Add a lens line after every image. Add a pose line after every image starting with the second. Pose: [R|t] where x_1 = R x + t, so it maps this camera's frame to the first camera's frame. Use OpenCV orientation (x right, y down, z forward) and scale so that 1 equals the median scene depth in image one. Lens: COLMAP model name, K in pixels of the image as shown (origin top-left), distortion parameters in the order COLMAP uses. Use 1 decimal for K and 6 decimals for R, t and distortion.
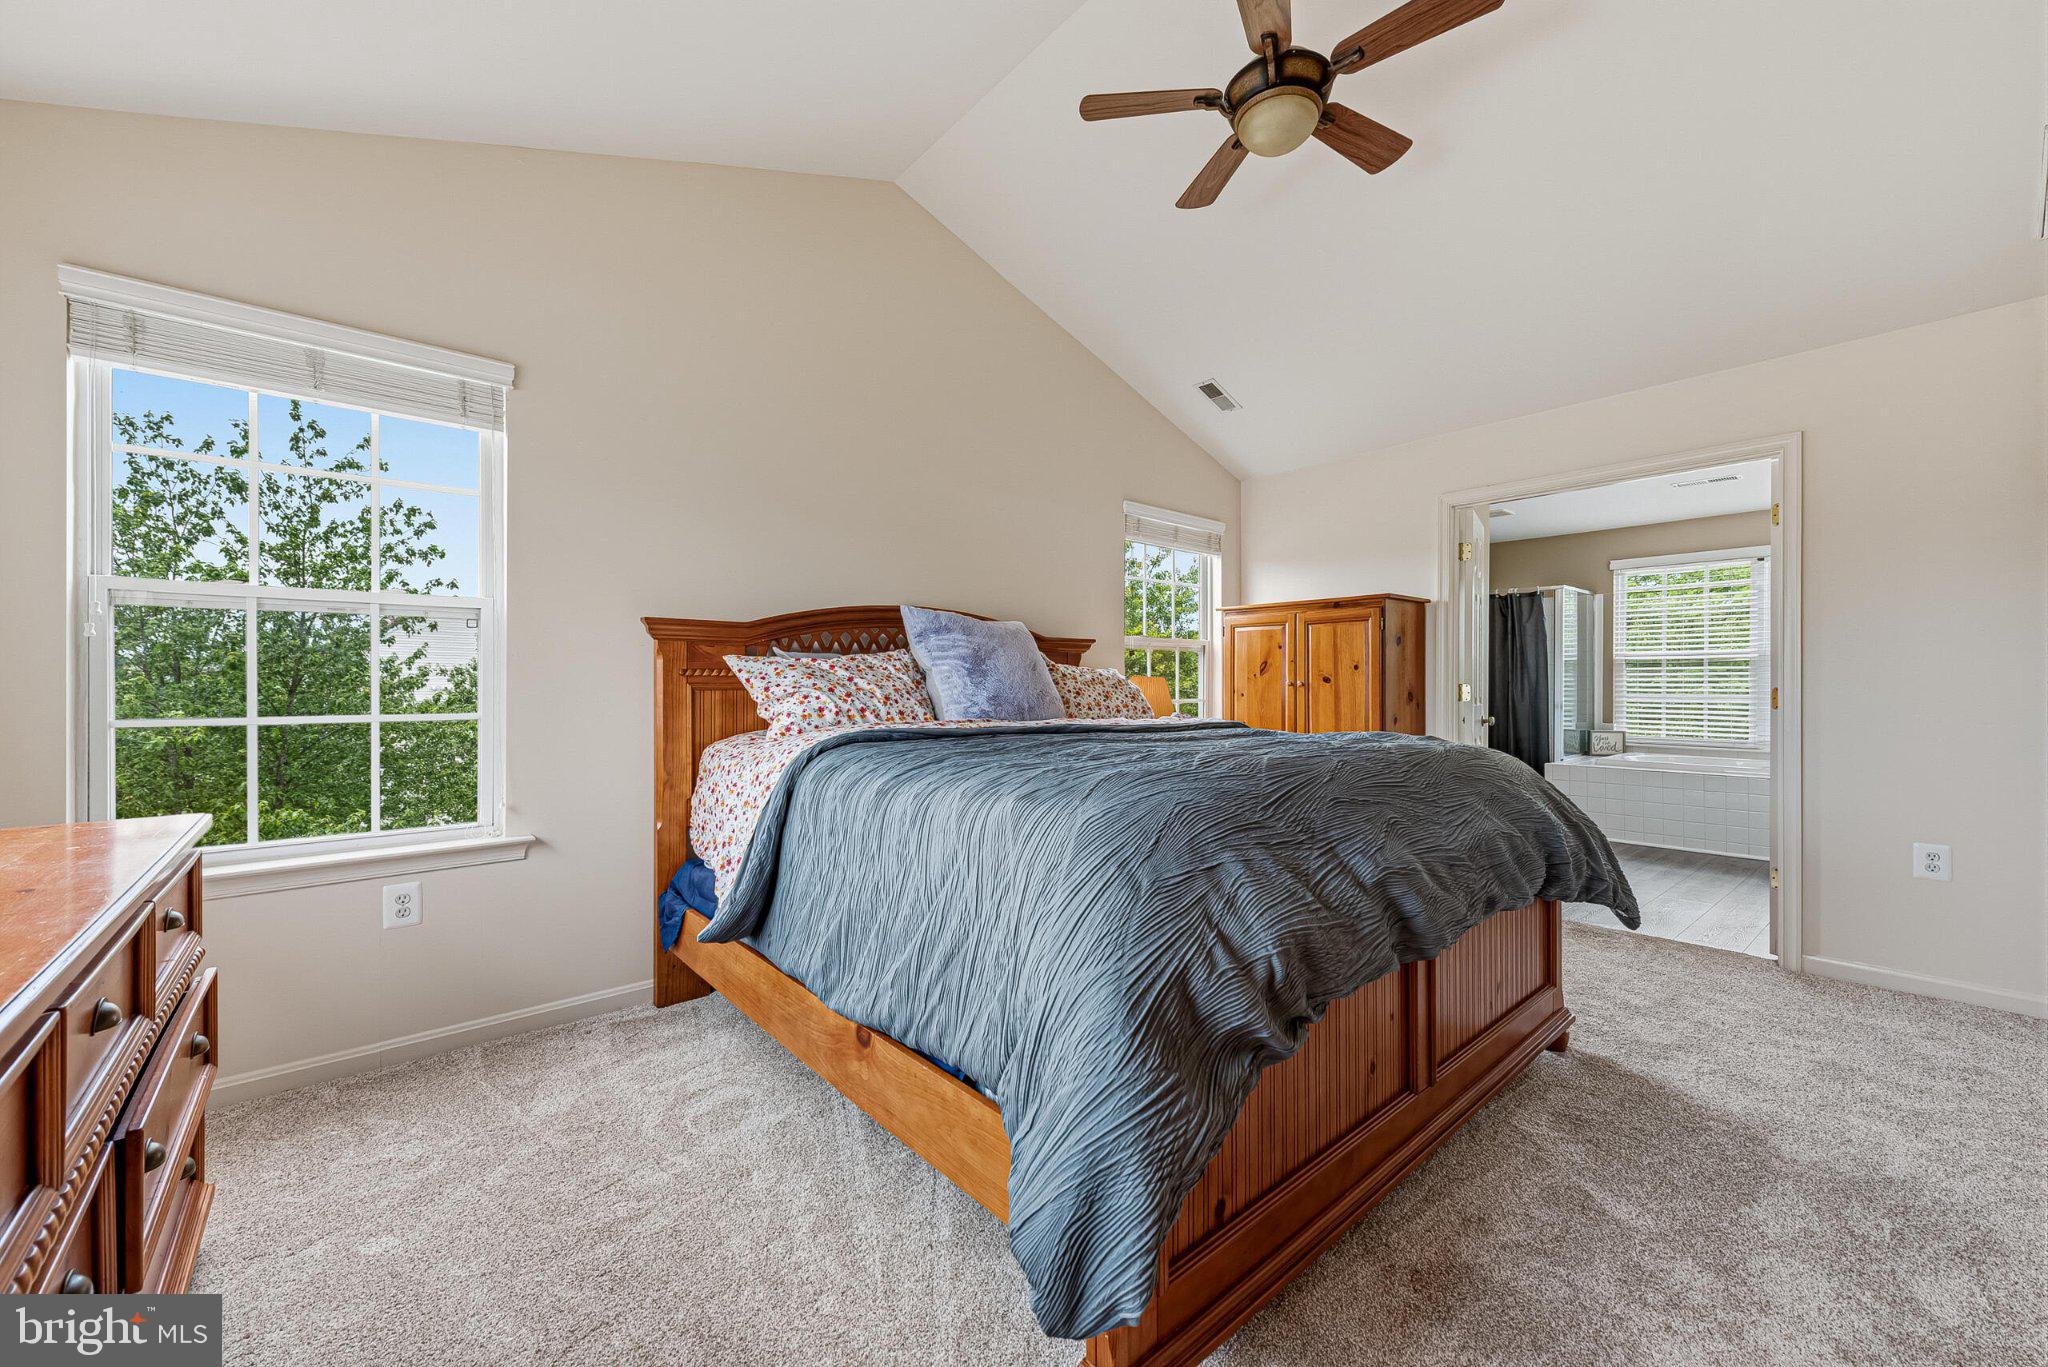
lens RADIAL K [[792.8, 0, 1004.8], [0, 792.8, 680.6], [0, 0, 1]] dist [0.007718, -0.002974]
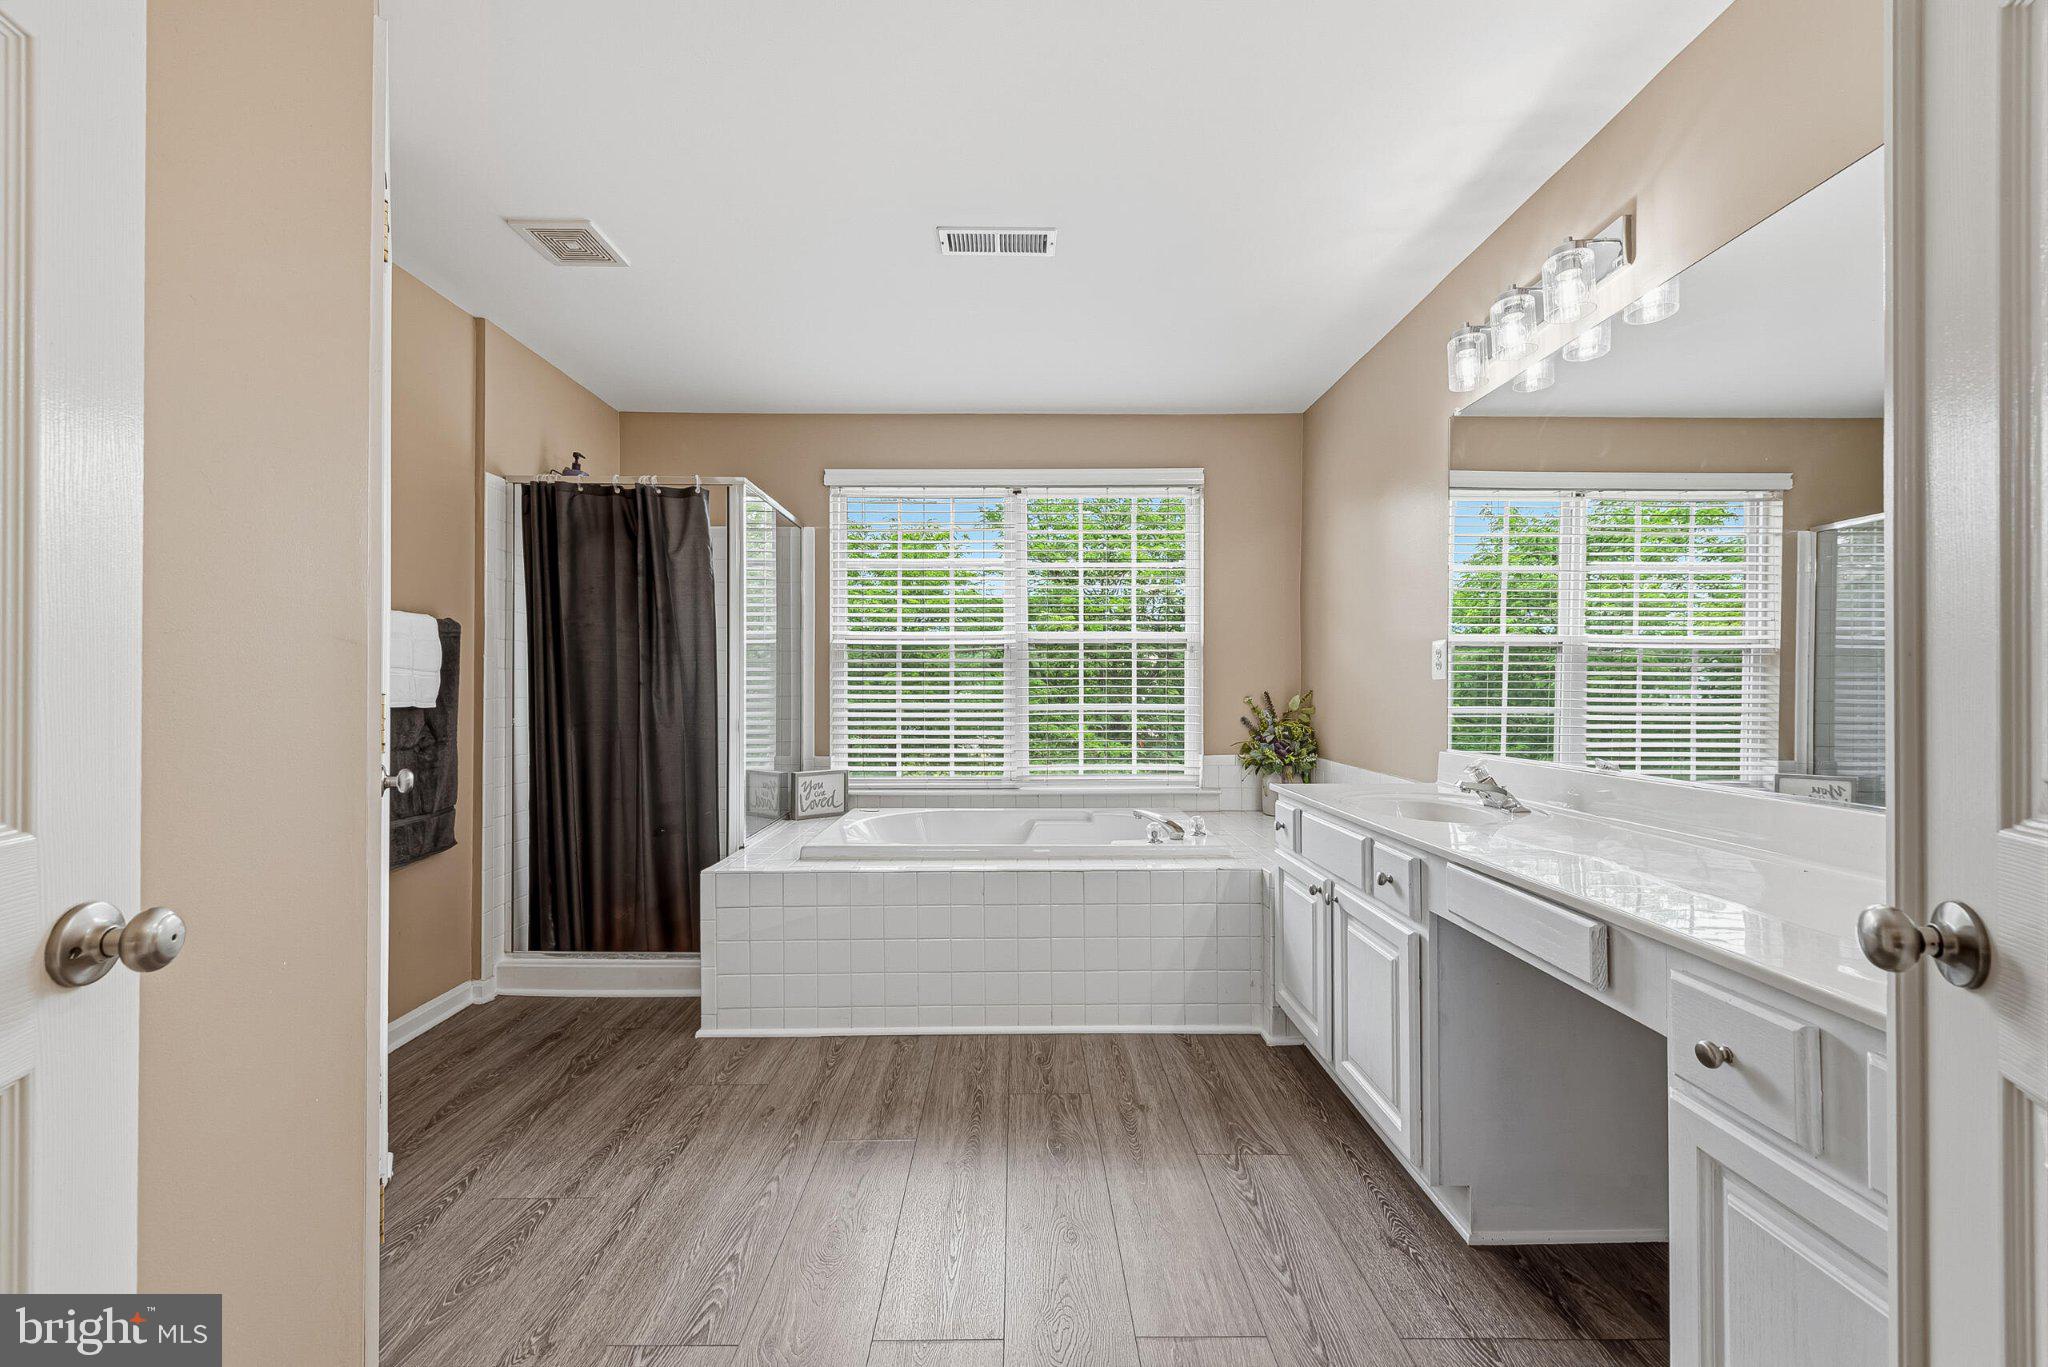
lens RADIAL K [[792.8, 0, 1019.0], [0, 792.8, 689.0], [0, 0, 1]] dist [0.007718, -0.002974]
pose [[0.632225, -0.001863, 0.774782, 0.420746], [0.000252, 0.999998, 0.002199, 0.004345], [-0.774785, -0.001195, 0.632224, 0.549640]]
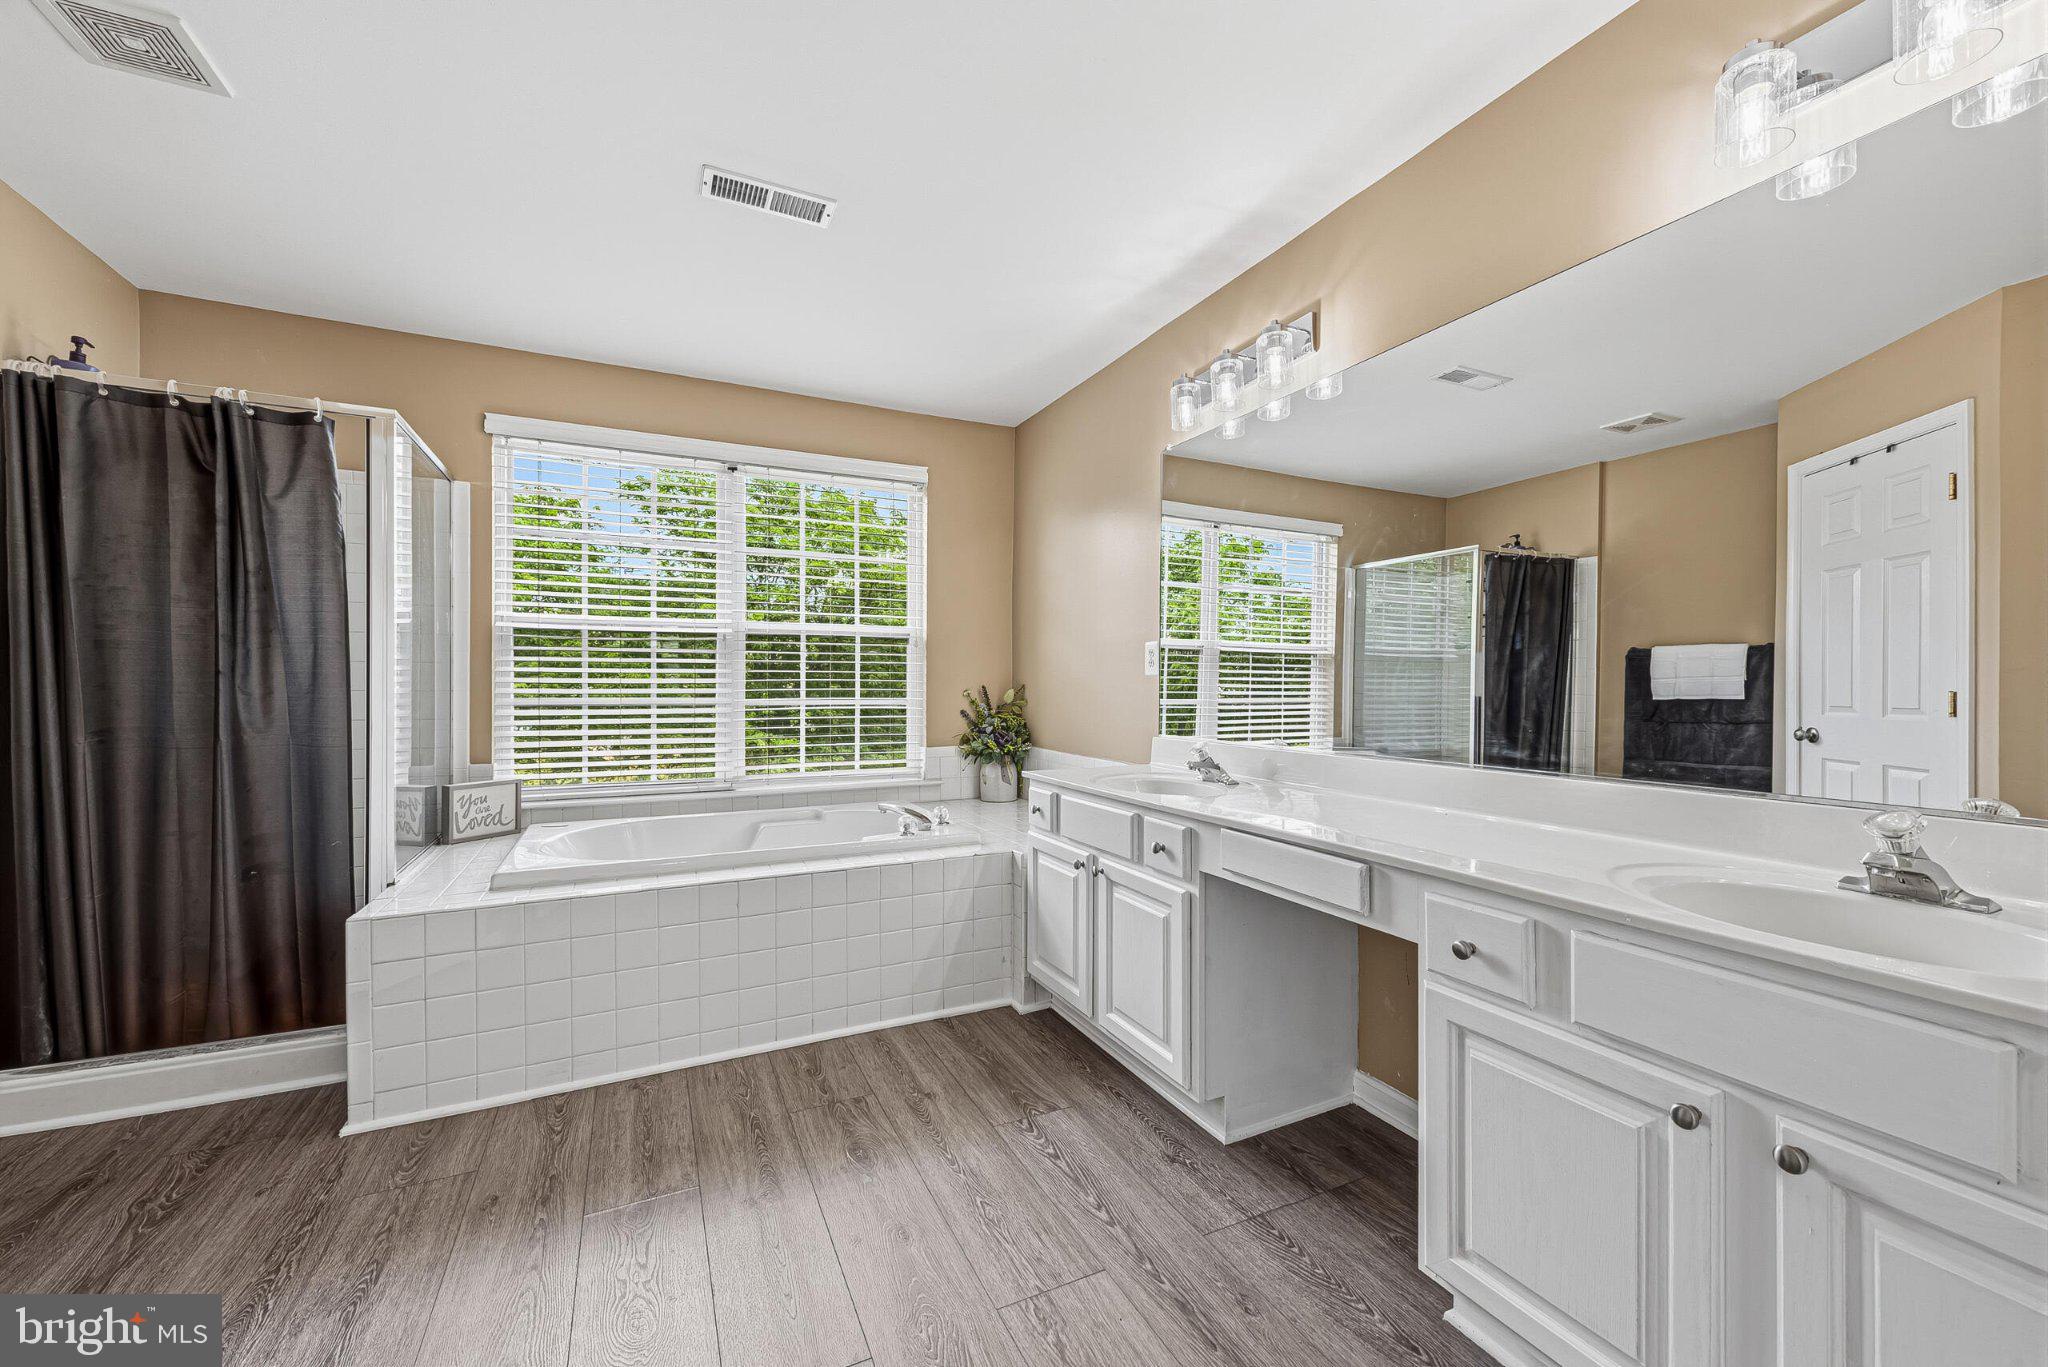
lens RADIAL K [[792.8, 0, 1018.3], [0, 792.8, 689.4], [0, 0, 1]] dist [0.007718, -0.002974]
pose [[0.241177, -0.007924, 0.970449, 0.394915], [-0.003555, 0.999953, 0.009048, 0.004761], [-0.970475, -0.005632, 0.241137, 0.601170]]
